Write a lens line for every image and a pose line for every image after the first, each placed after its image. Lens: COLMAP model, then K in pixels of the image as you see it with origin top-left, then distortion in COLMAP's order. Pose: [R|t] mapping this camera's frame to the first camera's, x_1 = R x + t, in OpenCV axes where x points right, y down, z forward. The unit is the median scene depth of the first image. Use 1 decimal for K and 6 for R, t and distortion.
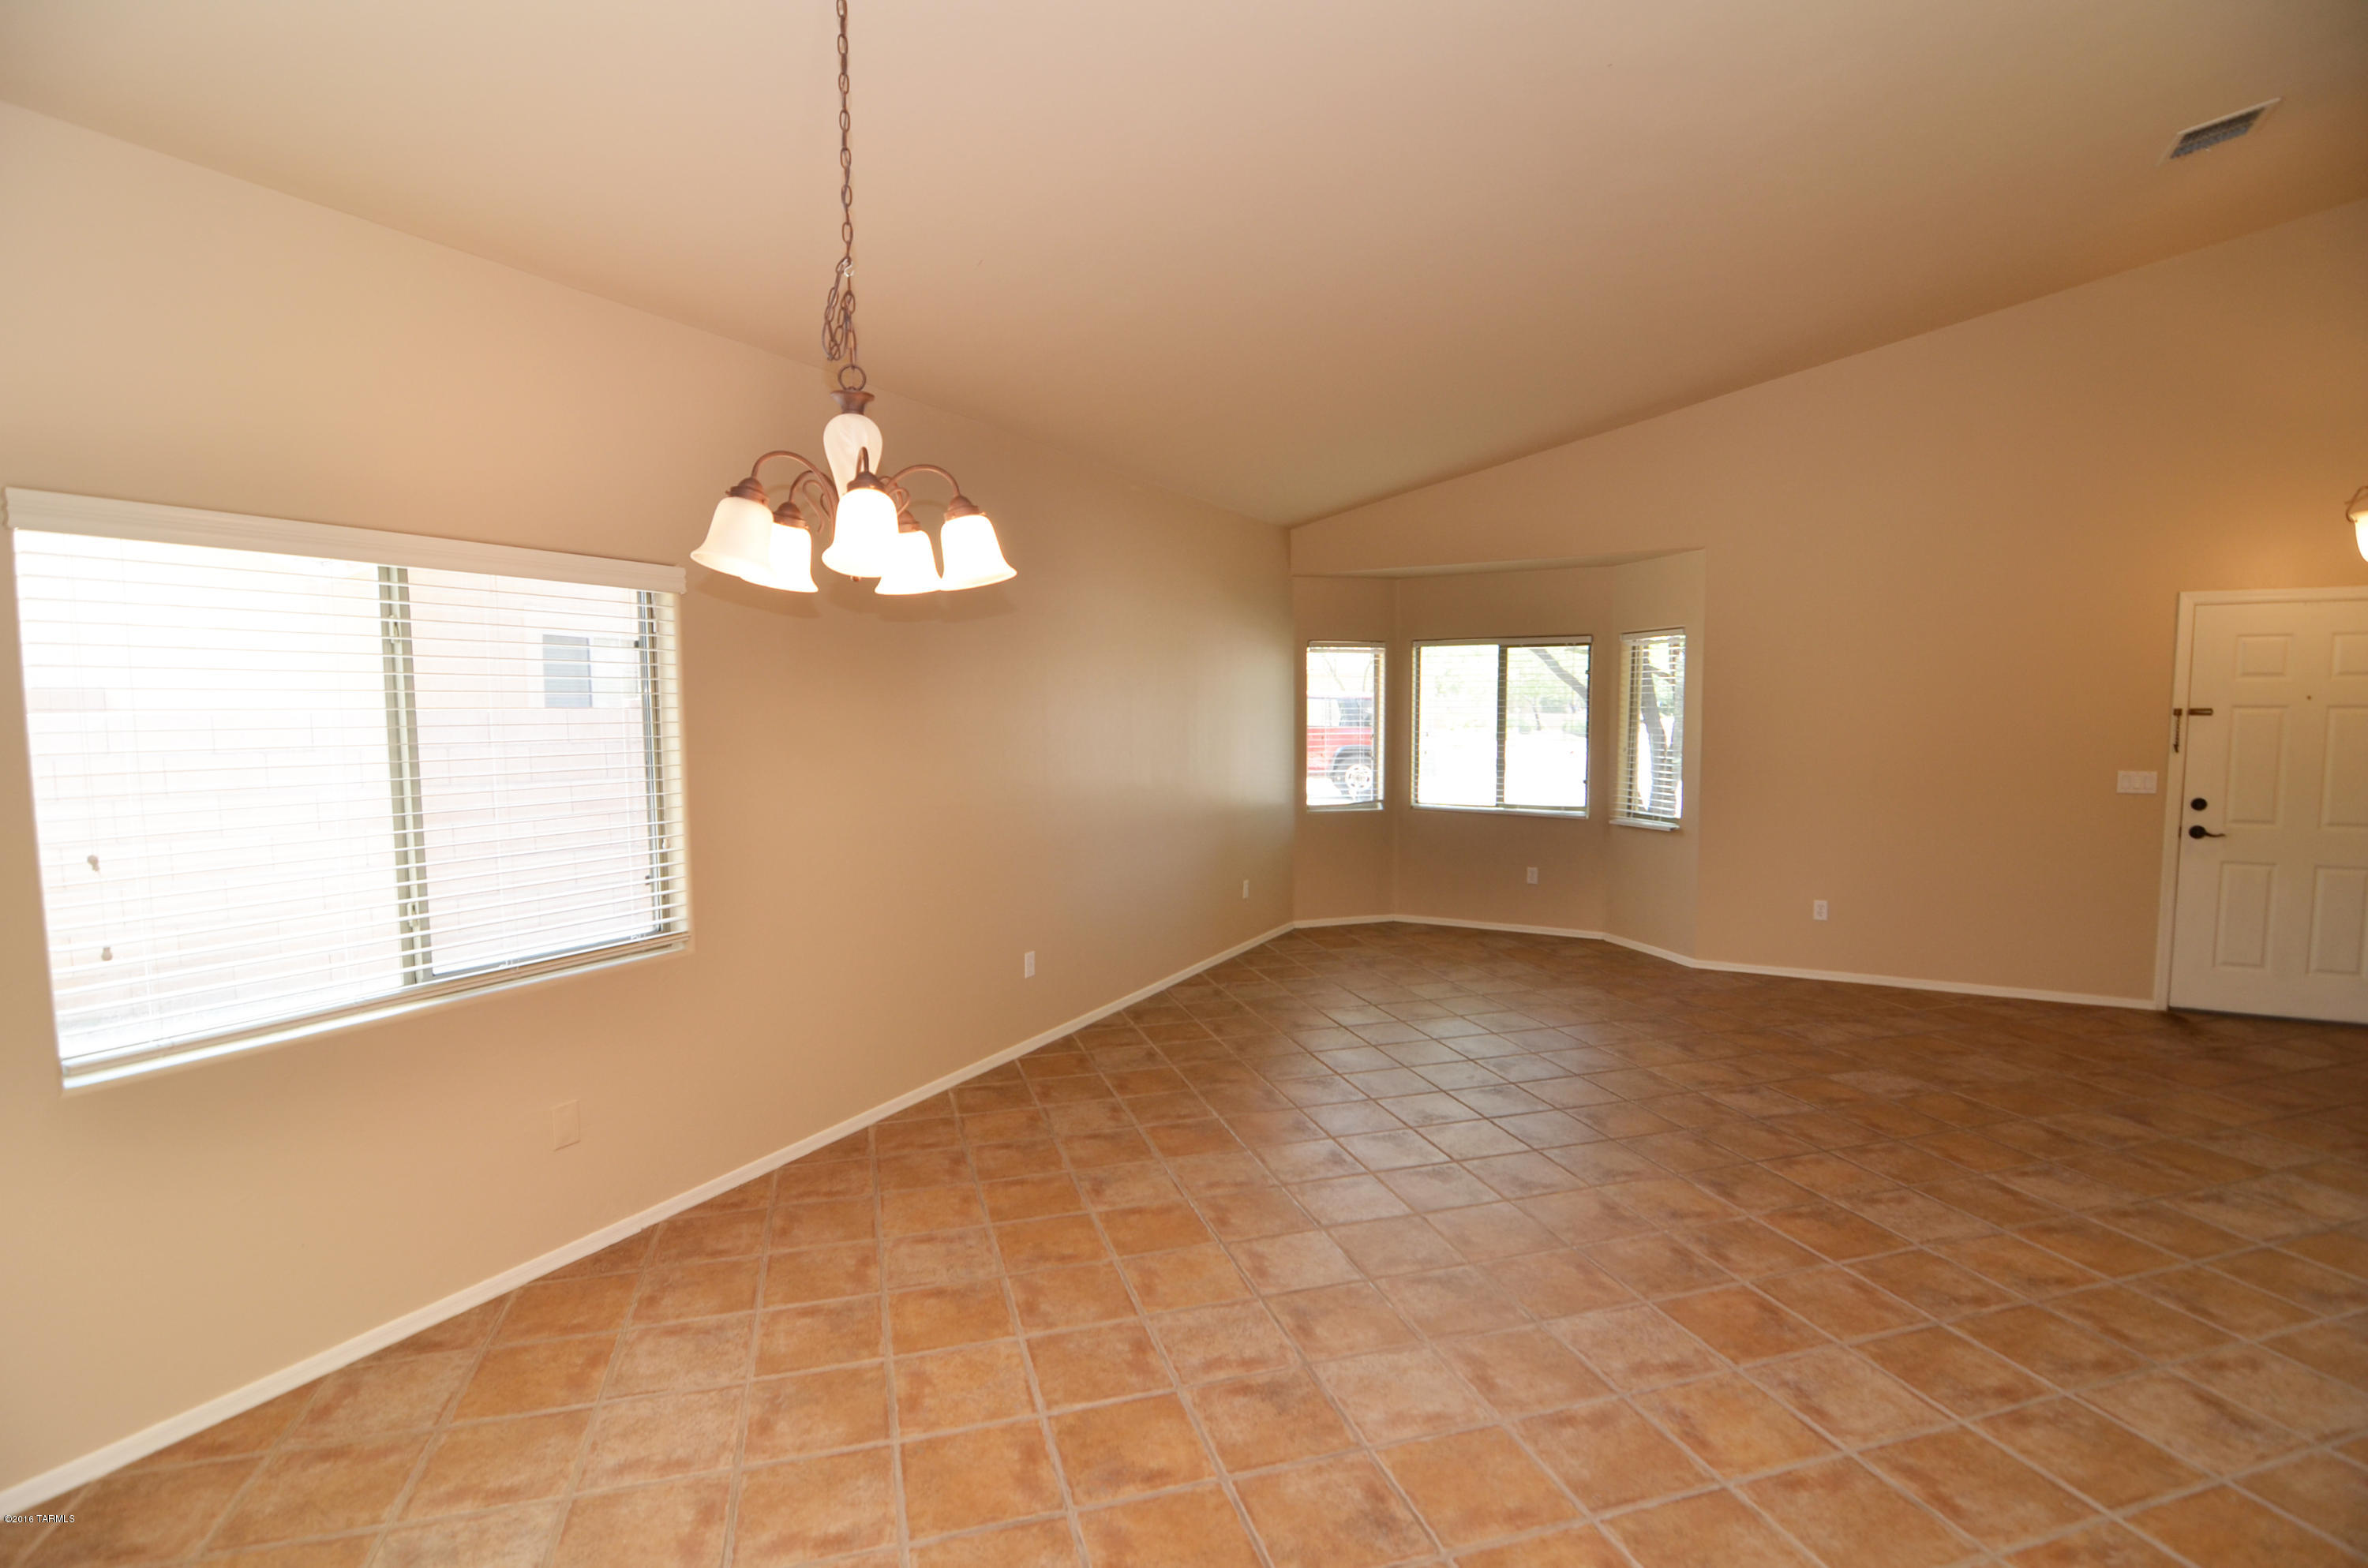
lens RADIAL K [[1130.0, 0, 1184.4], [0, 1130.0, 803.3], [0, 0, 1]] dist [-0.014939, -0.002023]
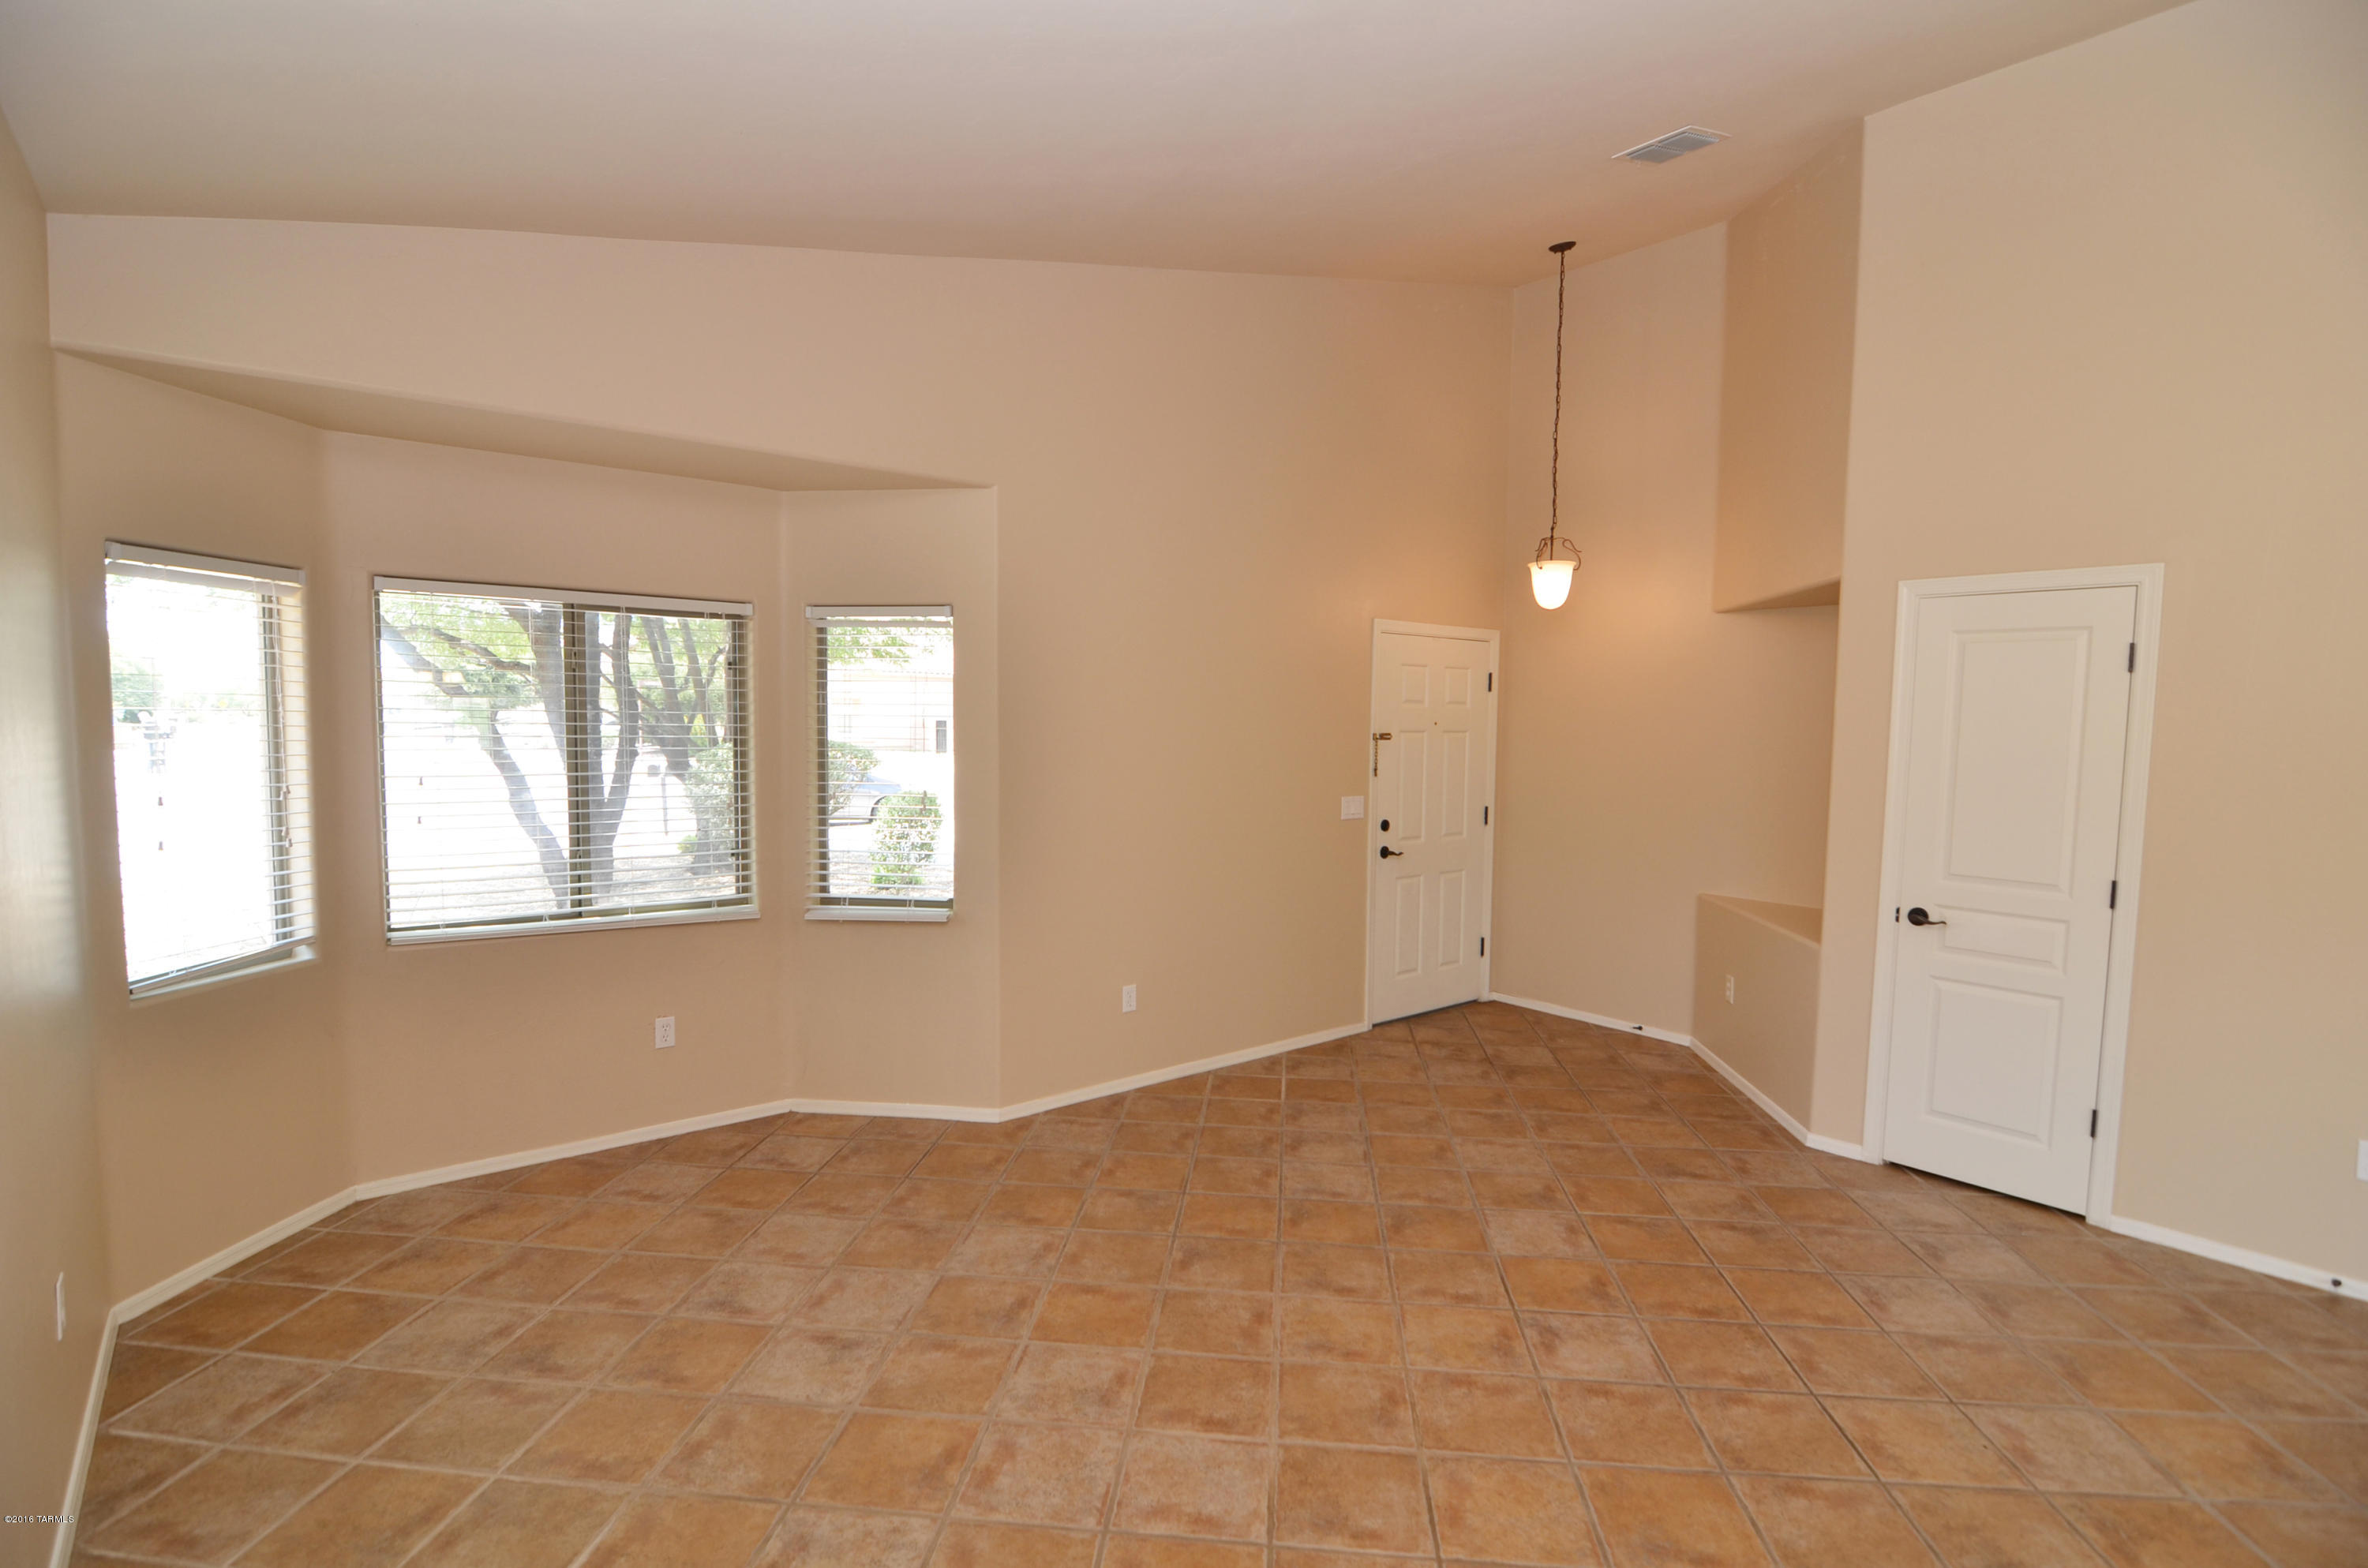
lens RADIAL K [[1130.0, 0, 1184.5], [0, 1130.0, 797.2], [0, 0, 1]] dist [-0.014939, -0.002023]
pose [[0.383489, -0.052296, 0.922064, -0.107113], [0.065027, 0.997447, 0.029526, -0.057010], [-0.921253, 0.048636, 0.385910, 0.636531]]
